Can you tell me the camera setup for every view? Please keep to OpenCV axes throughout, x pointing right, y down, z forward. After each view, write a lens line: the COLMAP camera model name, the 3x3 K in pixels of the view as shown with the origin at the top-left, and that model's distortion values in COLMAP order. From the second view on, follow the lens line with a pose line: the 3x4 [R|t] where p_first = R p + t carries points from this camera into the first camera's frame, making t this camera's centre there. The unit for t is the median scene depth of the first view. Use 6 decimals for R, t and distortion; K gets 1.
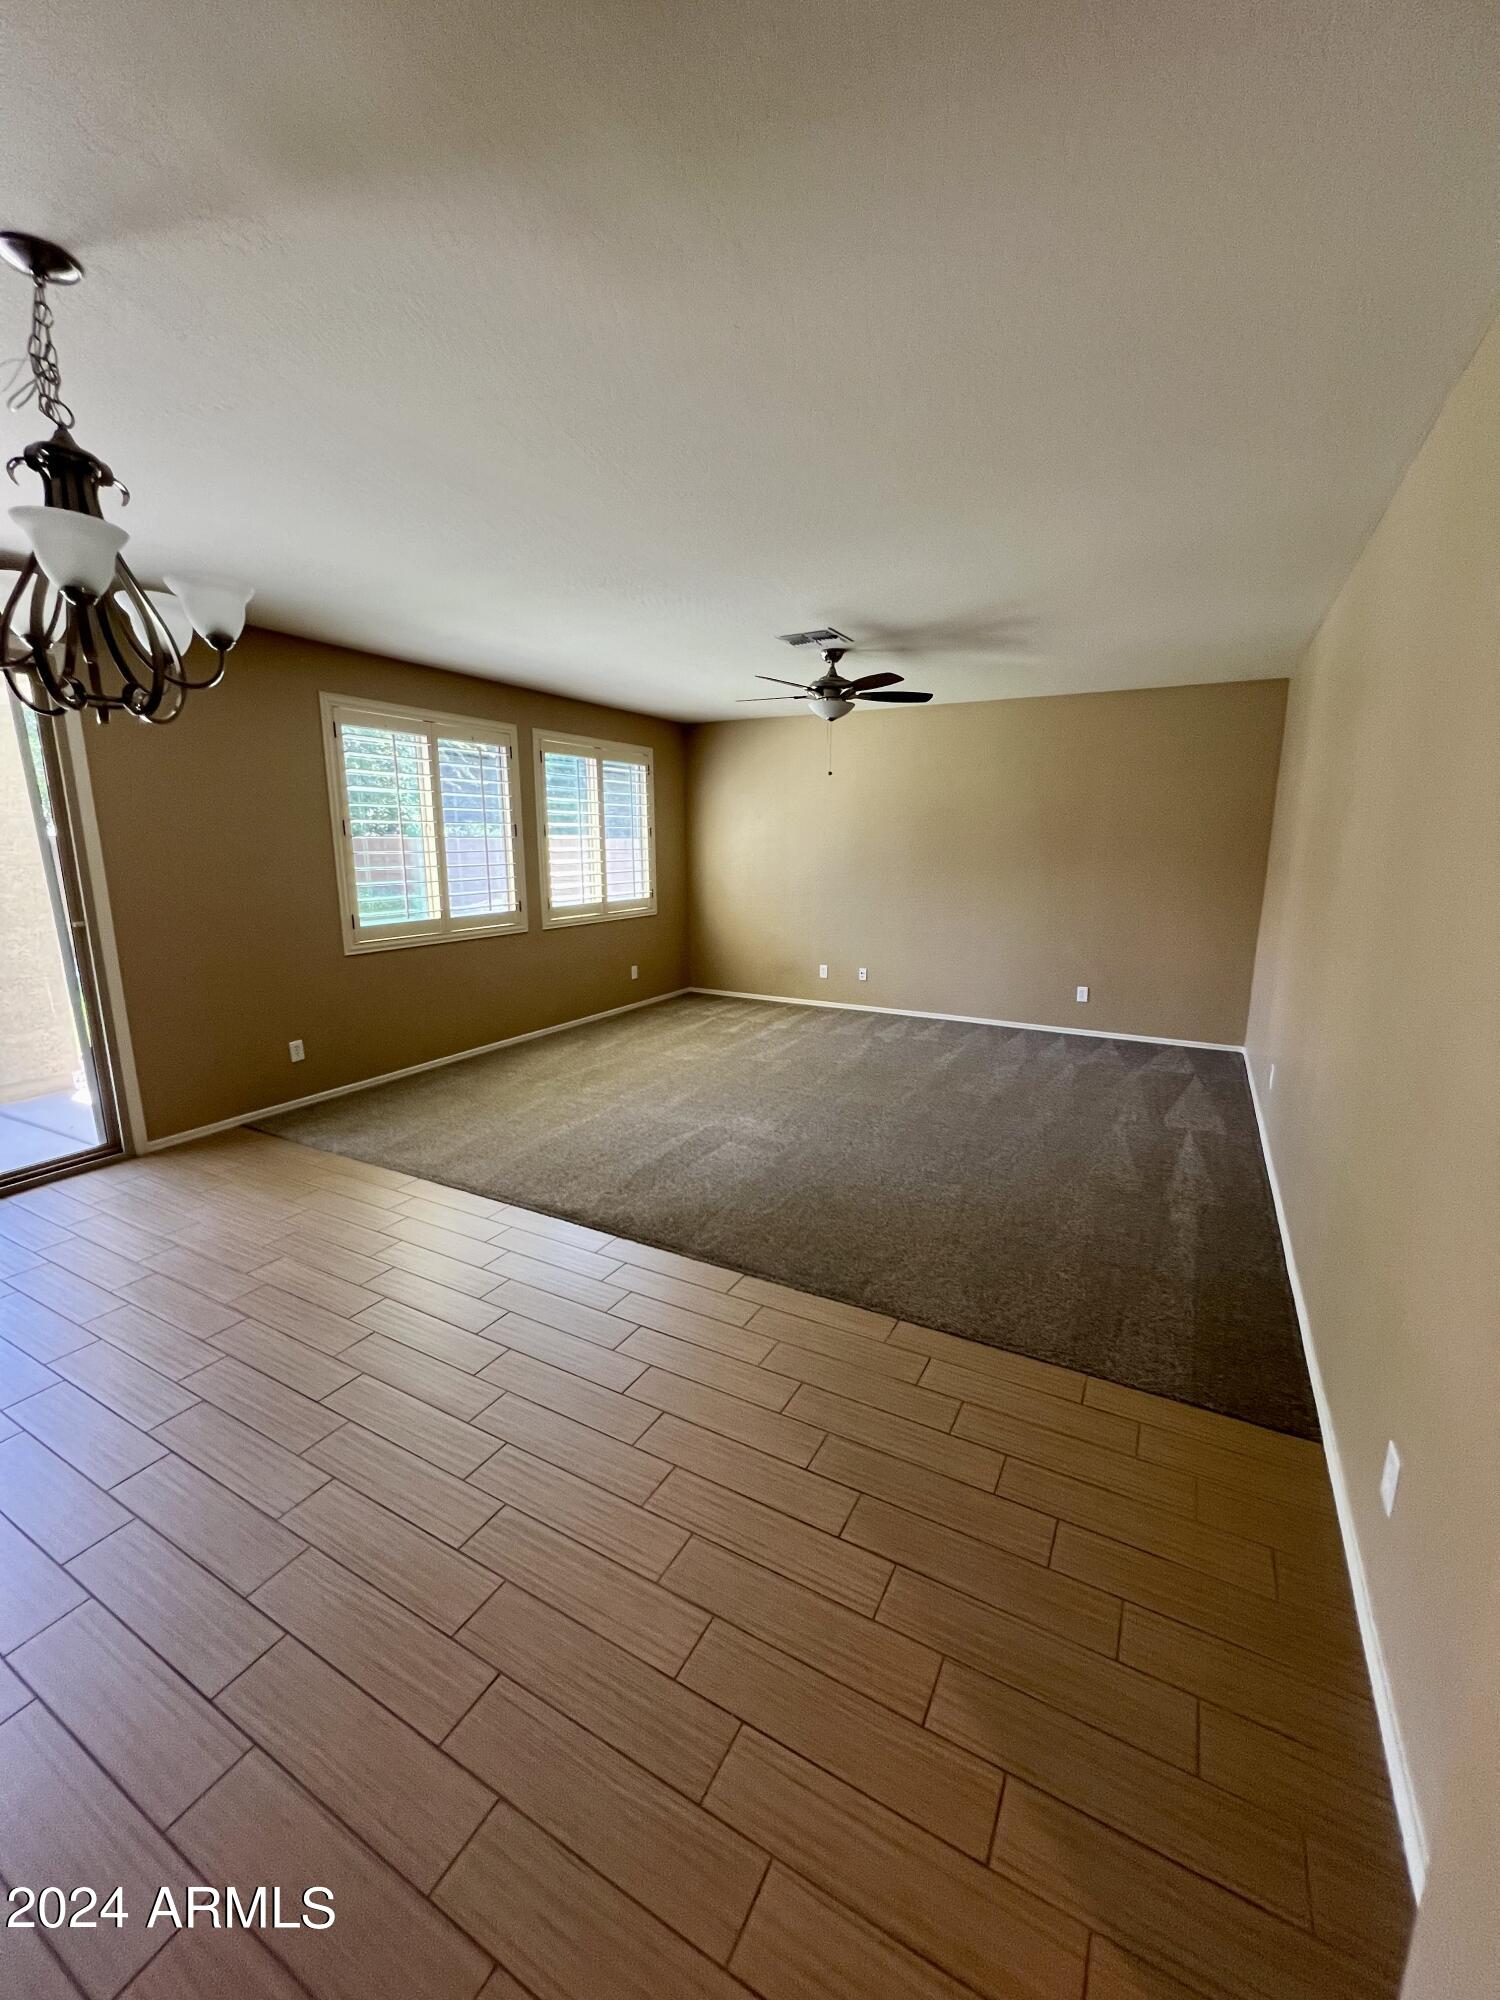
lens RADIAL K [[800.1, 0, 744.2], [0, 800.1, 992.0], [0, 0, 1]] dist [0.001270, 0.000153]
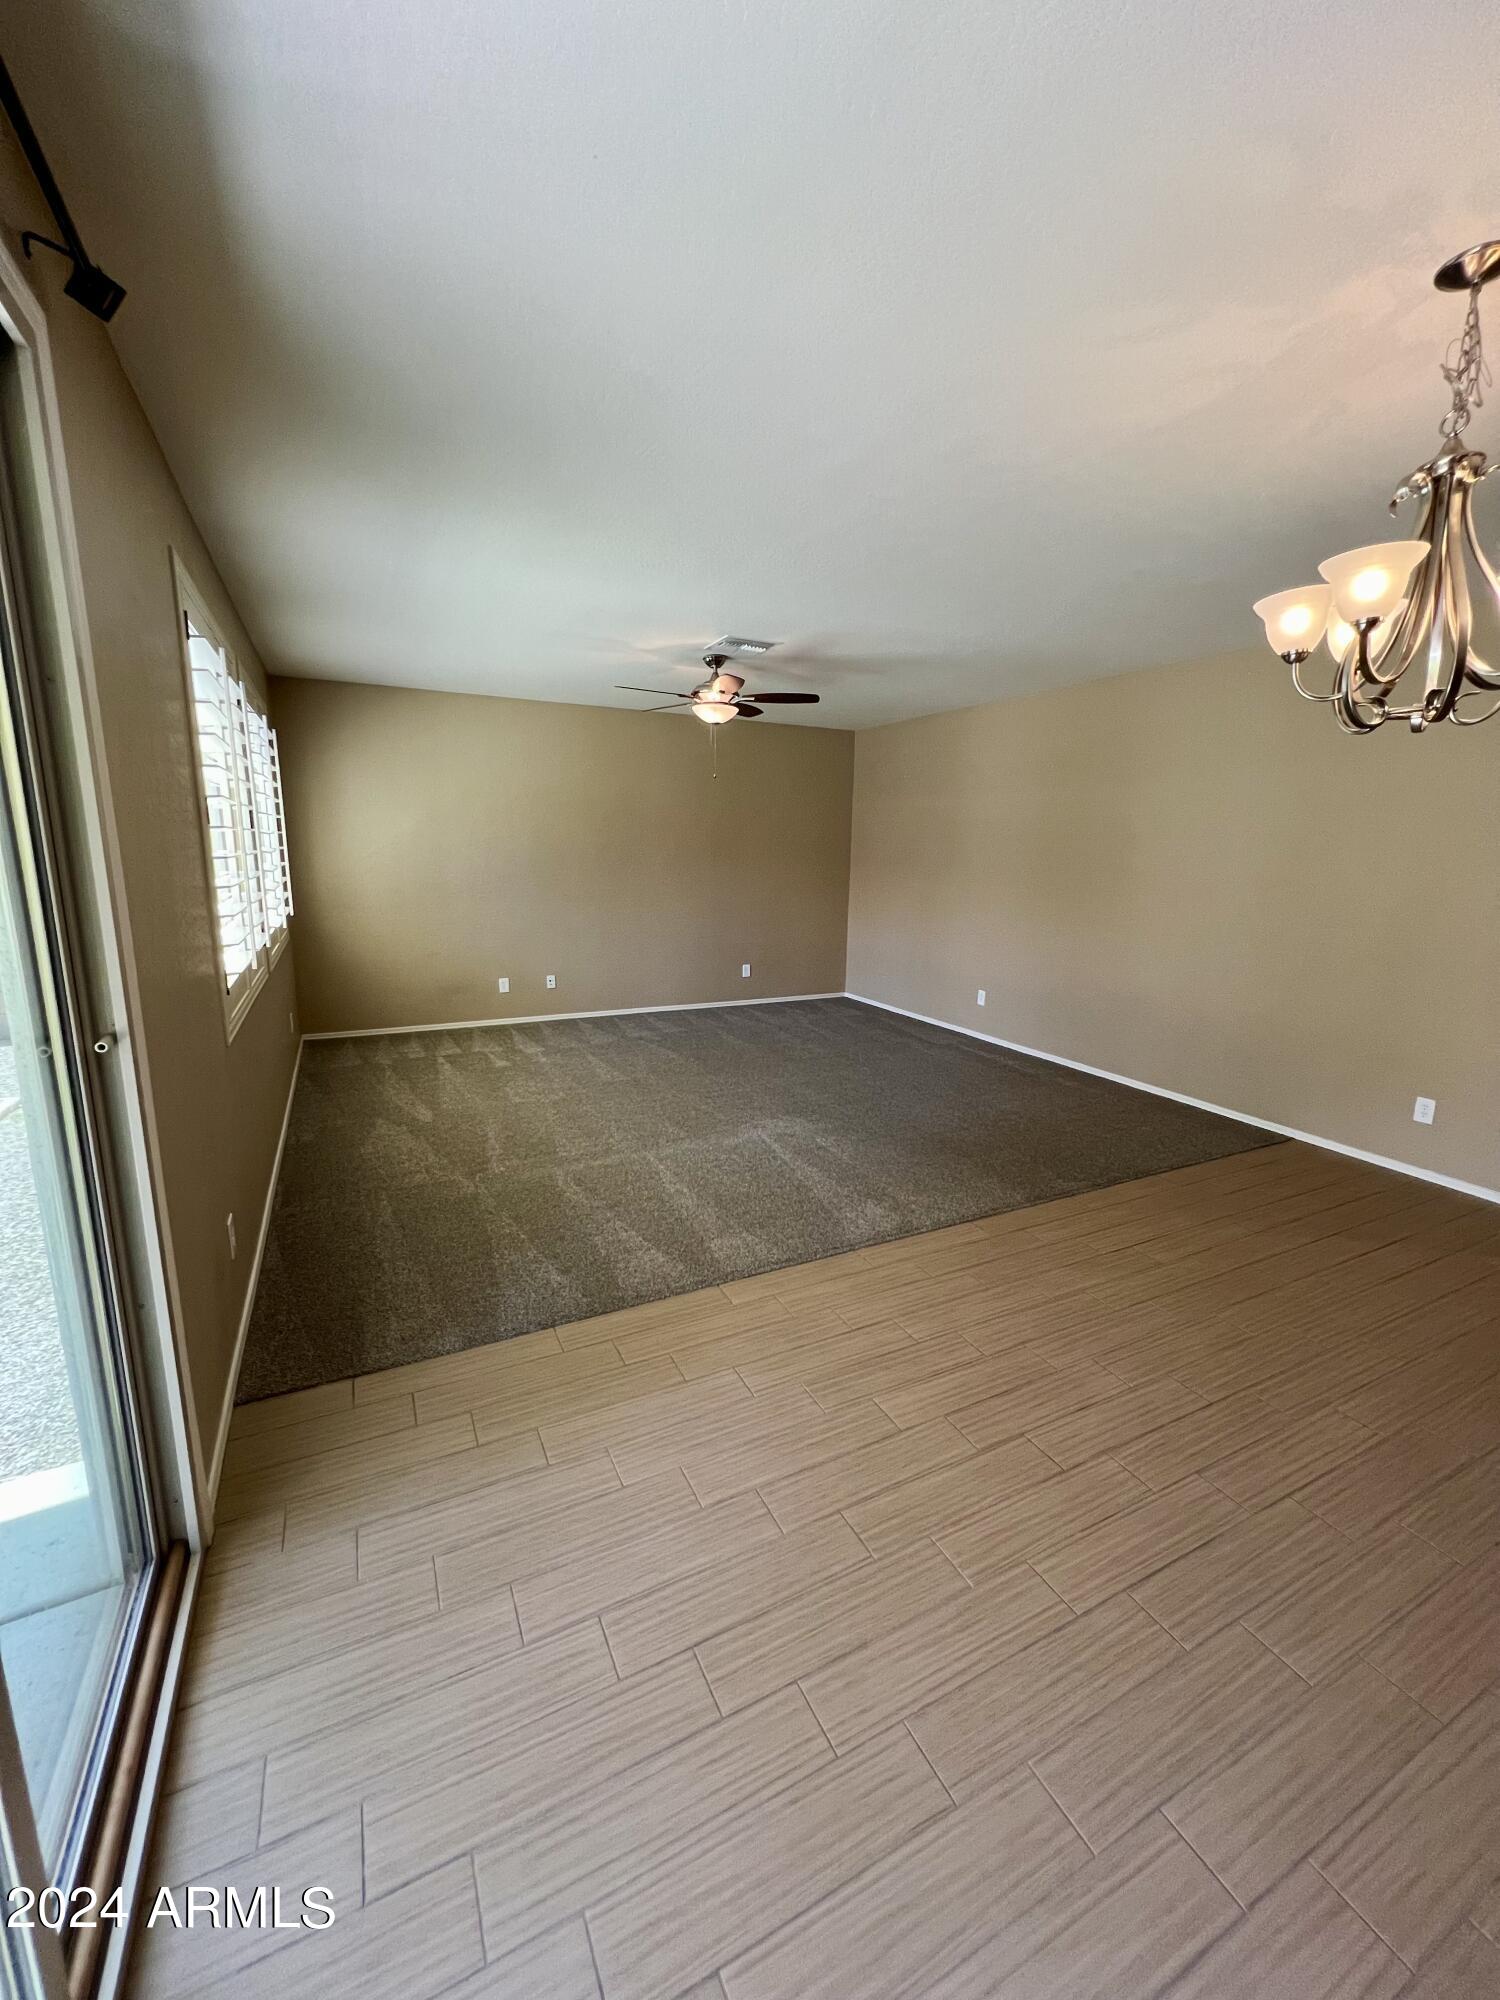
lens RADIAL K [[800.1, 0, 747.0], [0, 800.1, 1009.2], [0, 0, 1]] dist [0.001270, 0.000153]
pose [[0.562545, -0.159501, 0.811235, -0.673271], [0.137040, 0.985630, 0.098760, -0.070437], [-0.815330, 0.055615, 0.576319, 0.359539]]
